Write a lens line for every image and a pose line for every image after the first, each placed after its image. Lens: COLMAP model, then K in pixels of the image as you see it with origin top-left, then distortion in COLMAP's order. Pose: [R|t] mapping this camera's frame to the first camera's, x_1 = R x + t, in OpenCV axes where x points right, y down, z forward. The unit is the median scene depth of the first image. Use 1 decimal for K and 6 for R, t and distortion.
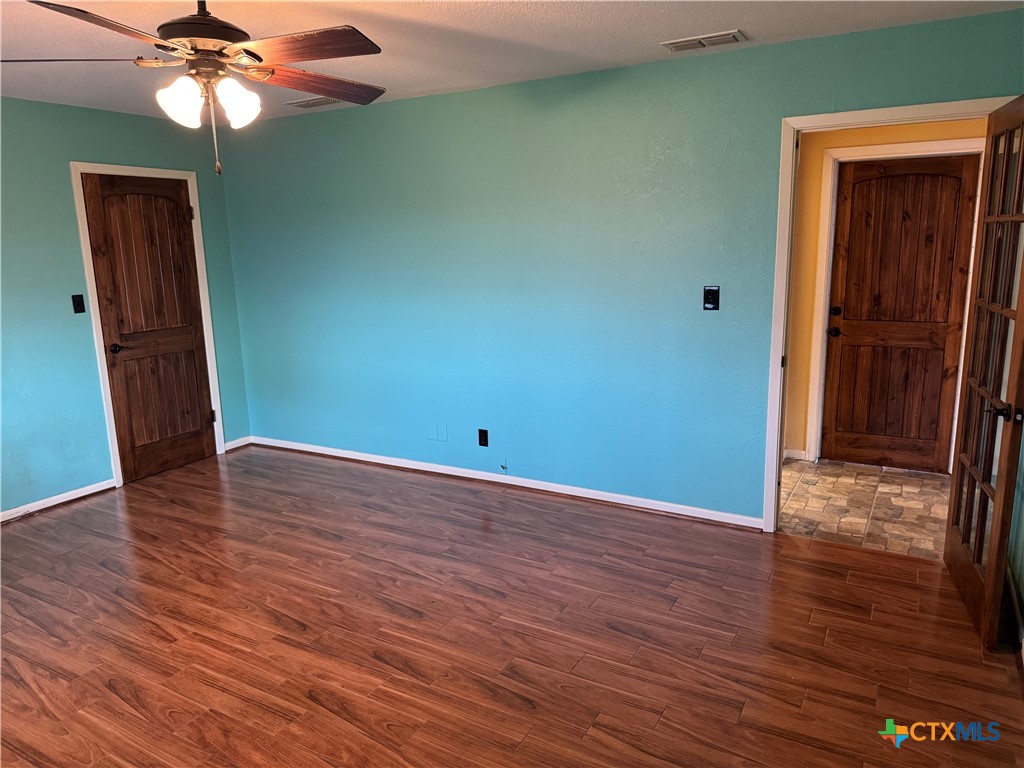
lens RADIAL K [[705.8, 0, 509.8], [0, 705.8, 384.7], [0, 0, 1]] dist [-0.003850, 0.002117]
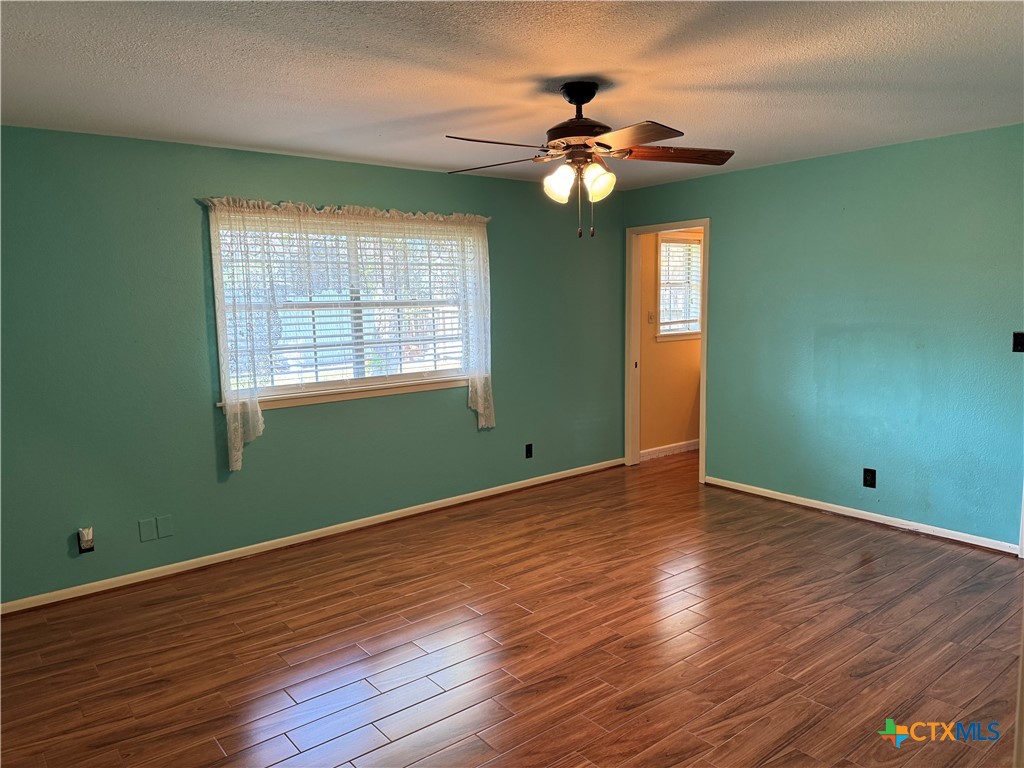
lens RADIAL K [[705.8, 0, 509.6], [0, 705.8, 382.5], [0, 0, 1]] dist [-0.003850, 0.002117]
pose [[-0.379848, 0.140706, -0.914285, 0.589958], [-0.148749, 0.966212, 0.210497, -0.201265], [0.913011, 0.215956, -0.346084, 0.955727]]
